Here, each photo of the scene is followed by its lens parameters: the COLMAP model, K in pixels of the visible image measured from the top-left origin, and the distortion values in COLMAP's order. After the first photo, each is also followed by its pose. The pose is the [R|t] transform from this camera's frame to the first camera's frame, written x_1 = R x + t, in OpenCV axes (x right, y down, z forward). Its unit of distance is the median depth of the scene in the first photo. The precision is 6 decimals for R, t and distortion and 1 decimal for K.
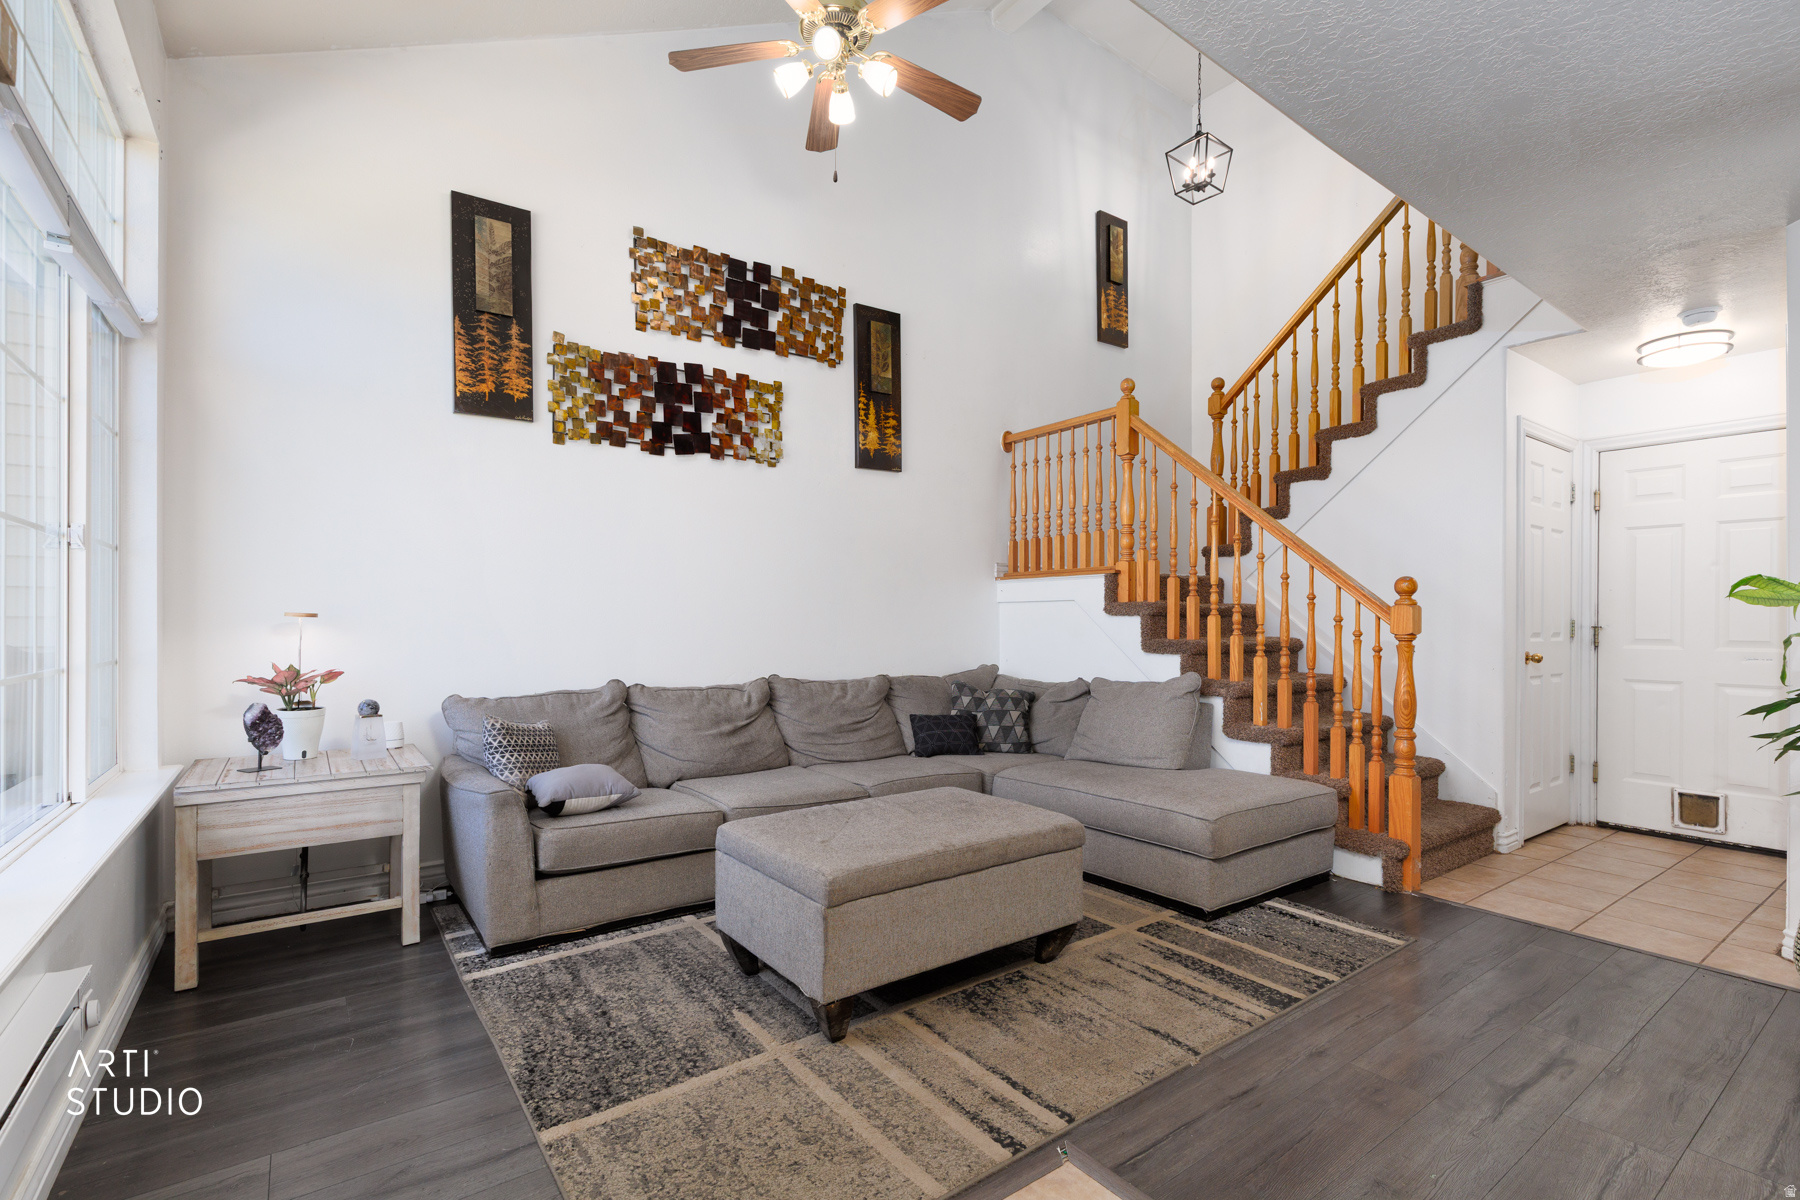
lens RADIAL K [[811.7, 0, 900.0], [0, 811.7, 600.0], [0, 0, 1]] dist [-0.000399, -0.000113]
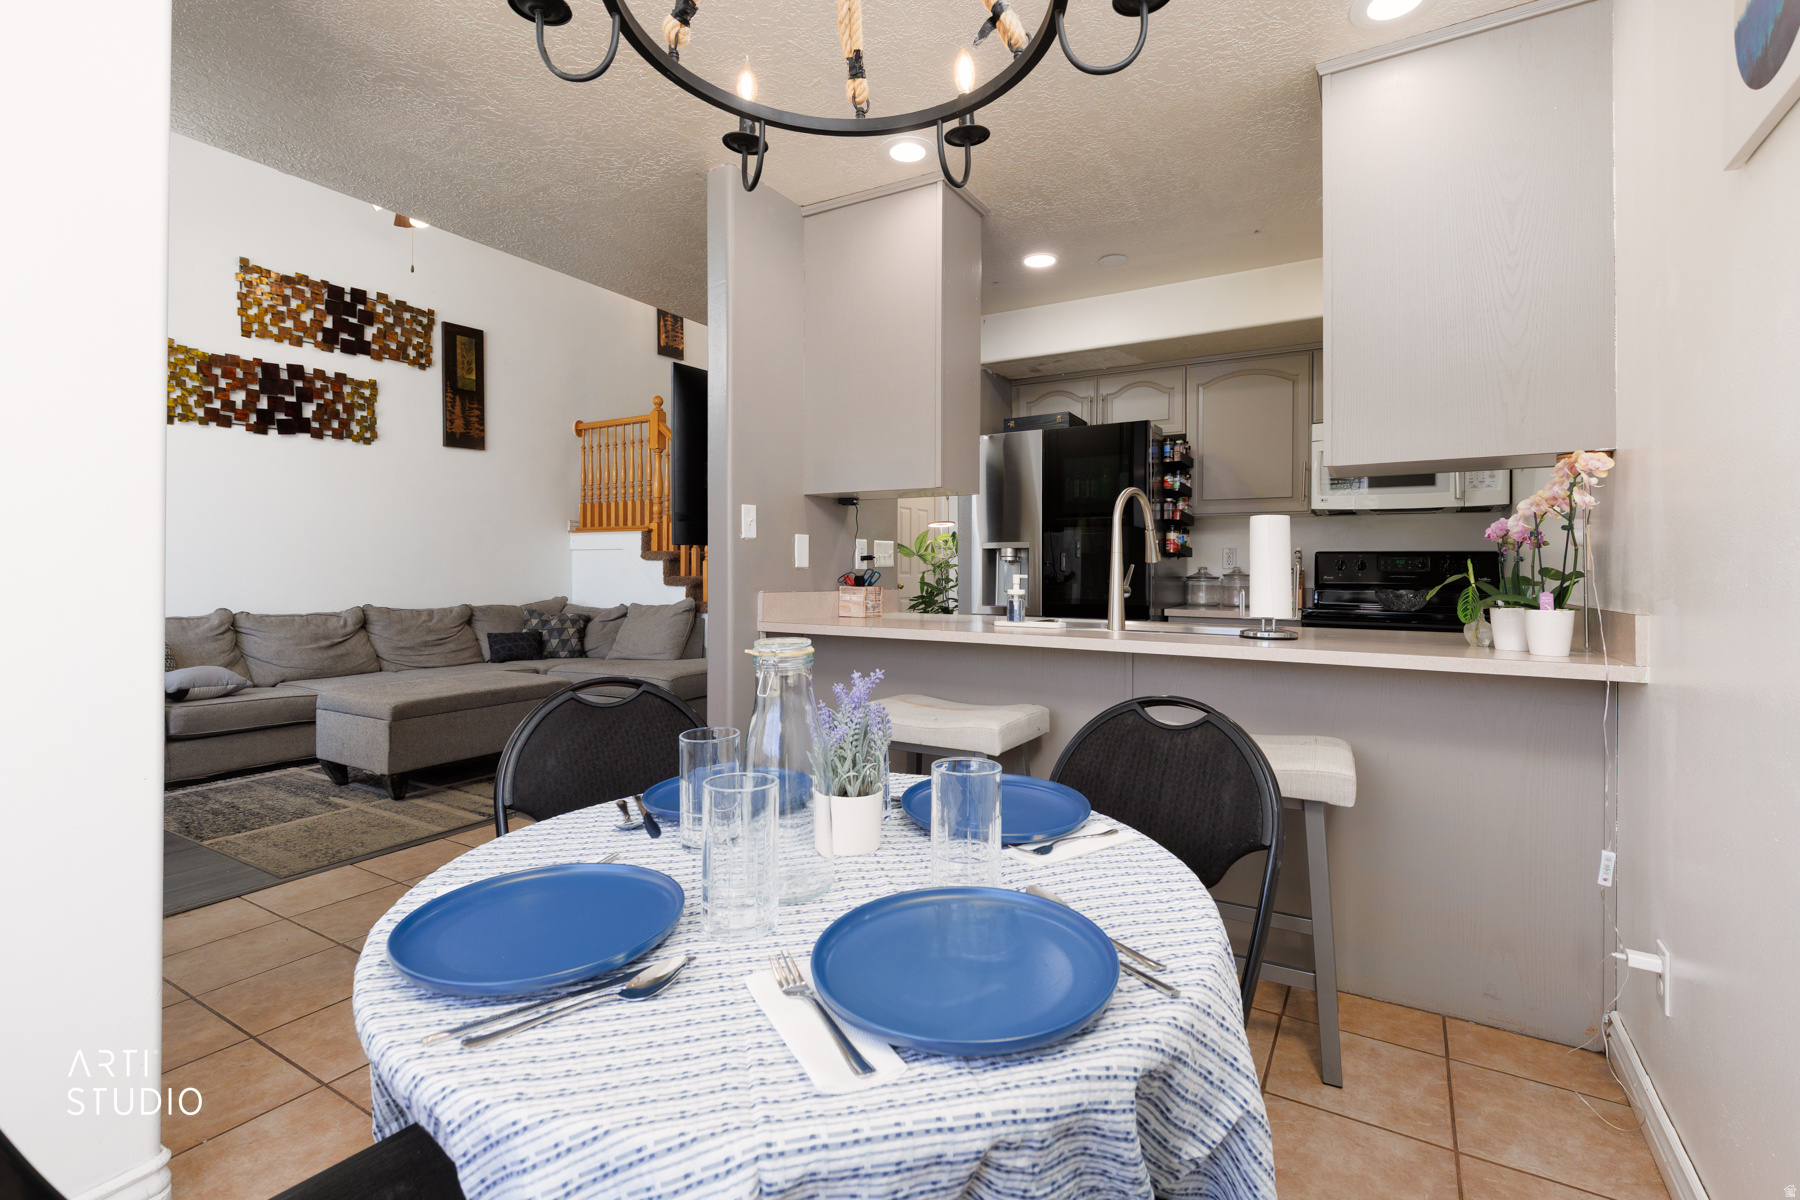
lens RADIAL K [[824.3, 0, 902.2], [0, 824.3, 553.1], [0, 0, 1]] dist [0.000946, -0.000196]
pose [[0.920811, 0.005904, 0.389963, 0.120221], [-0.009915, 0.999917, 0.008275, -0.010492], [-0.389882, -0.011487, 0.920793, -0.566562]]
